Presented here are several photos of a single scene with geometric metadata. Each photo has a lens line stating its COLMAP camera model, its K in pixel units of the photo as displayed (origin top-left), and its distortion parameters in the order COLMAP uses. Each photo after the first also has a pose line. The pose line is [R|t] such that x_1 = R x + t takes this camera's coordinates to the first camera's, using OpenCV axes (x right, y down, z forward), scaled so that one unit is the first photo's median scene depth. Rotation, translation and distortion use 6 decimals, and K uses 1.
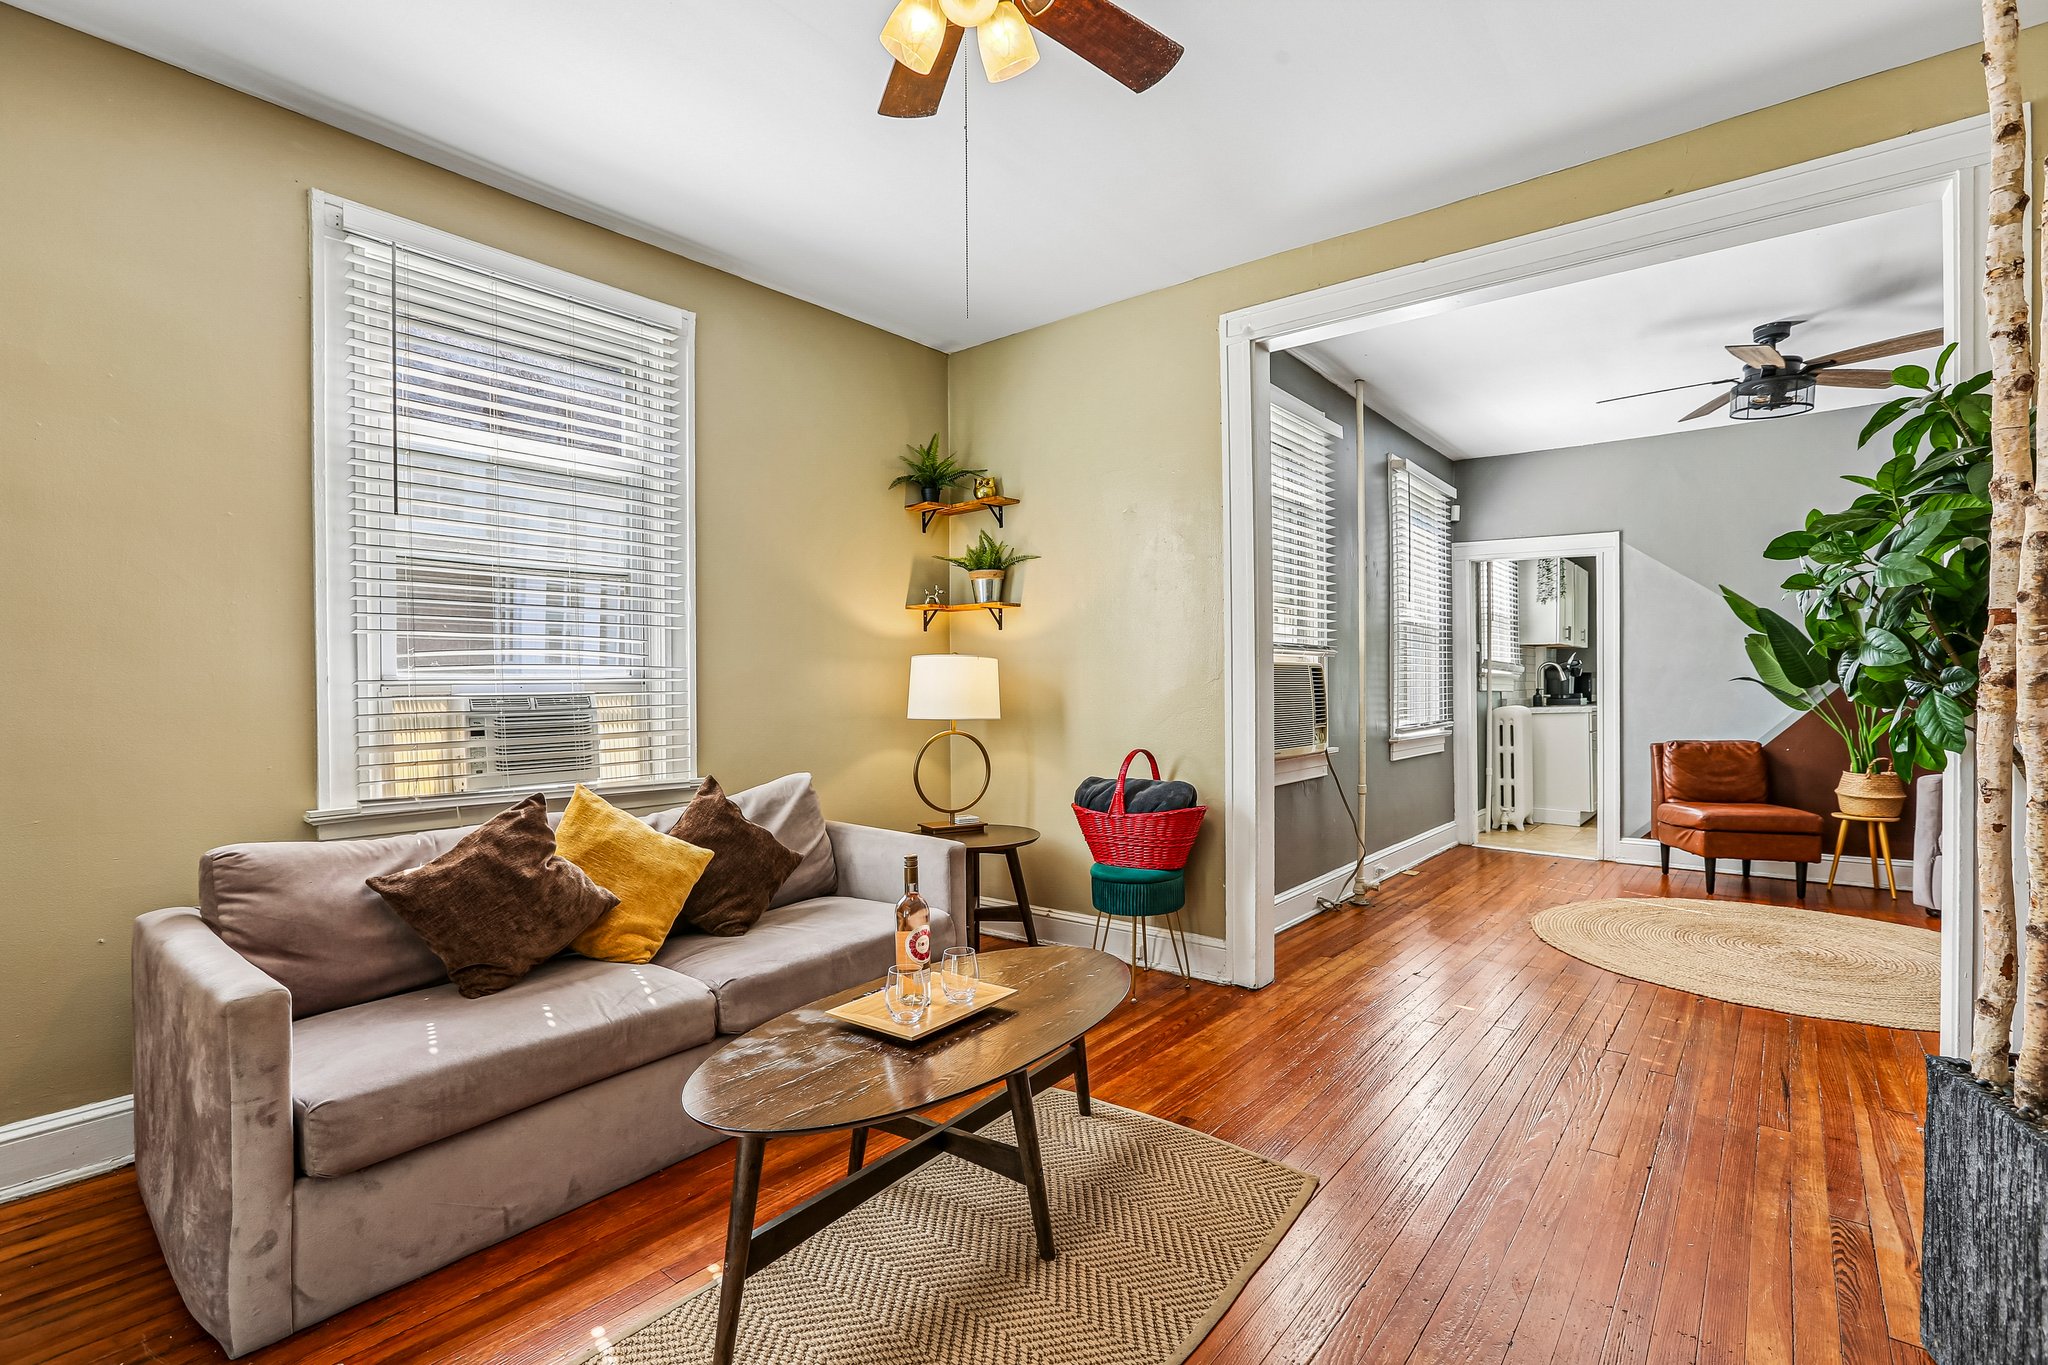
lens RADIAL K [[936.3, 0, 1017.9], [0, 936.3, 683.0], [0, 0, 1]] dist [-0.000184, 0.000049]
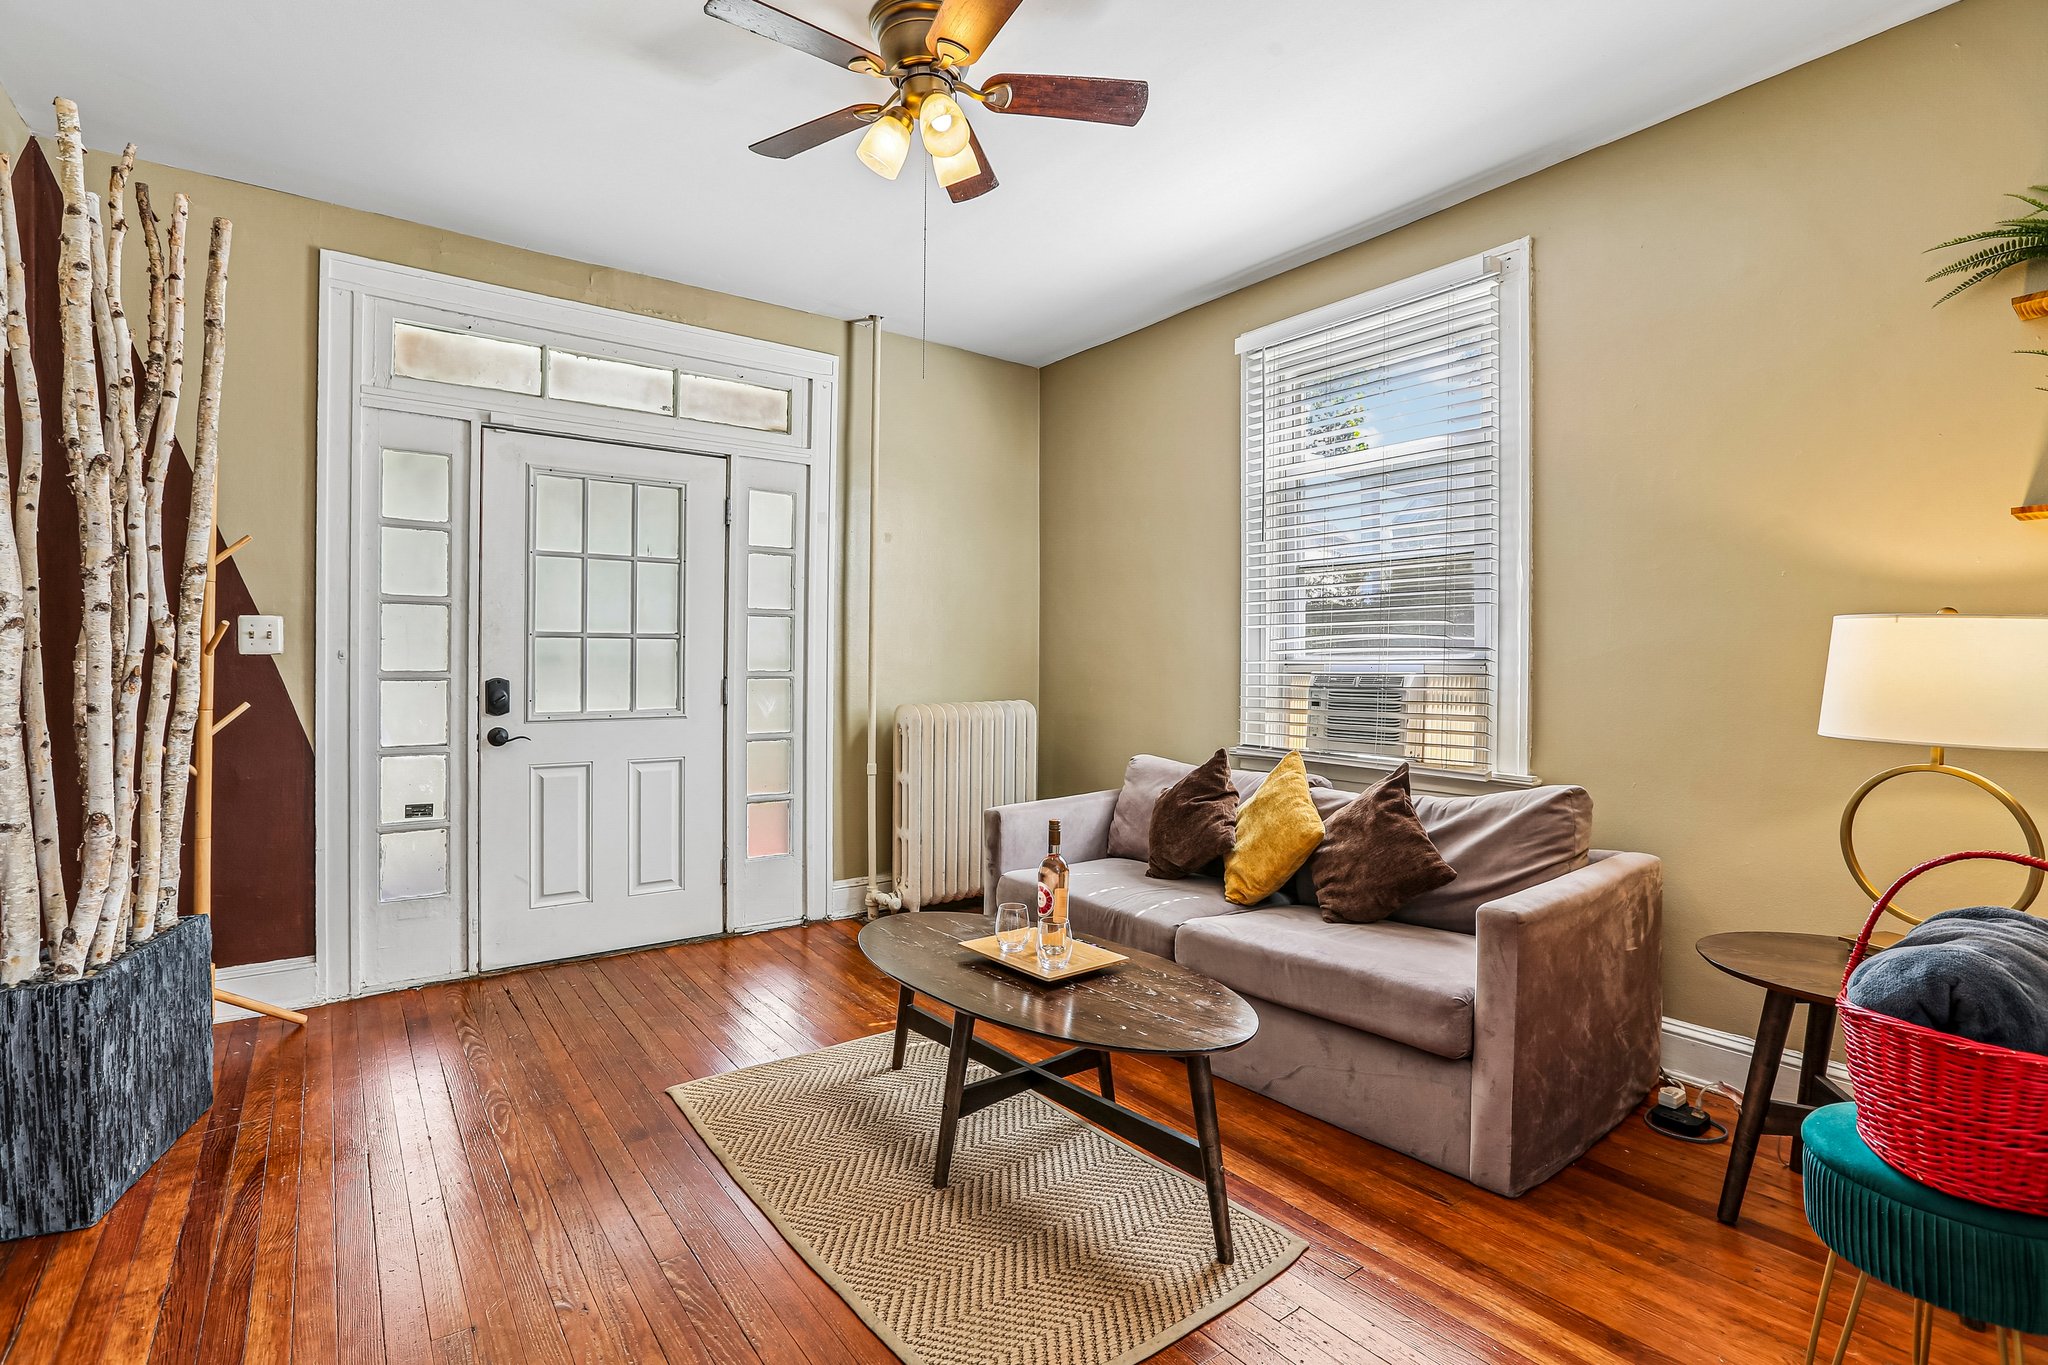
lens RADIAL K [[964.6, 0, 1029.1], [0, 964.6, 653.6], [0, 0, 1]] dist [0.000045, -0.000064]
pose [[-0.223736, -0.000917, -0.974649, 0.750319], [0.000668, 0.999999, -0.001094, -0.011805], [0.974649, -0.000896, -0.223735, 0.904981]]
